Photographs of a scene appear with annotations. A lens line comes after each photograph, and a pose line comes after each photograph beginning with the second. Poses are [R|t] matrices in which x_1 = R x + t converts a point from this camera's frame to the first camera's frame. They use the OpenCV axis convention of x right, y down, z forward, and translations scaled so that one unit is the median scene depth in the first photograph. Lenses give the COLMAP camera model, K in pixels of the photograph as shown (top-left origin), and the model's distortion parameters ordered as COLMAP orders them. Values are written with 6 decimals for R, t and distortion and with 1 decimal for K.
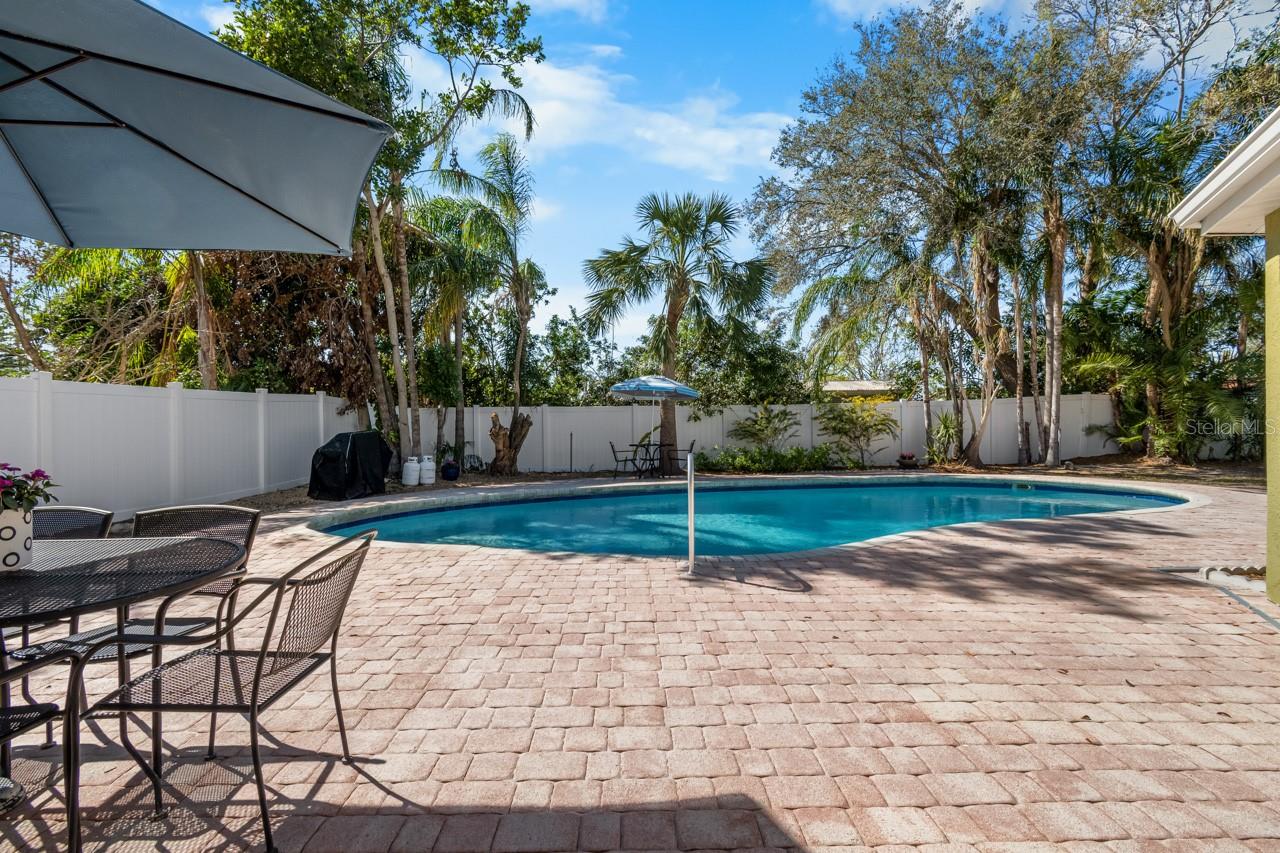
lens RADIAL K [[596.4, 0, 637.4], [0, 596.4, 432.6], [0, 0, 1]] dist [0.015910, -0.006197]
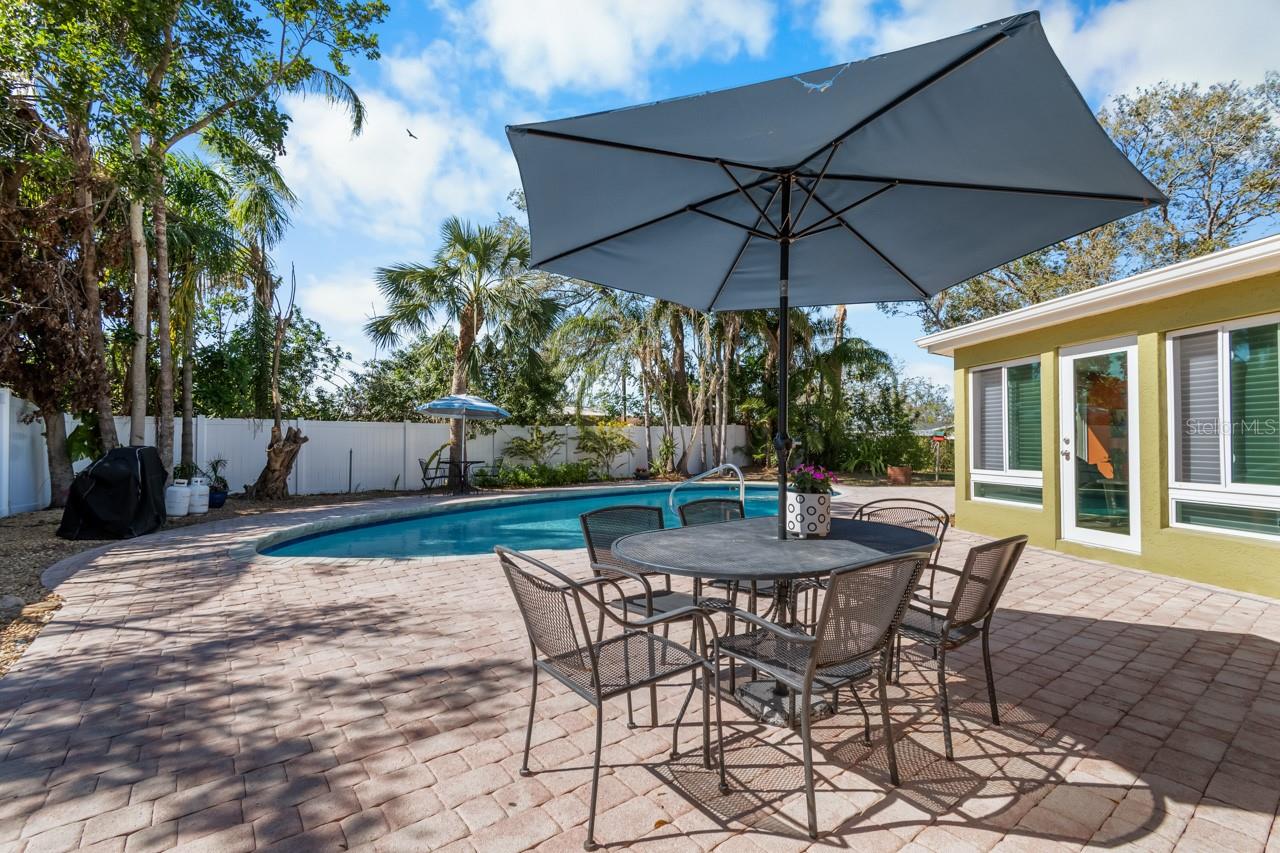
lens RADIAL K [[596.4, 0, 646.9], [0, 596.4, 433.6], [0, 0, 1]] dist [0.015910, -0.006197]
pose [[0.788175, 0.021128, 0.615088, -0.321323], [-0.001576, 0.999477, -0.032312, 0.004083], [-0.615449, 0.024499, 0.787796, -0.002118]]
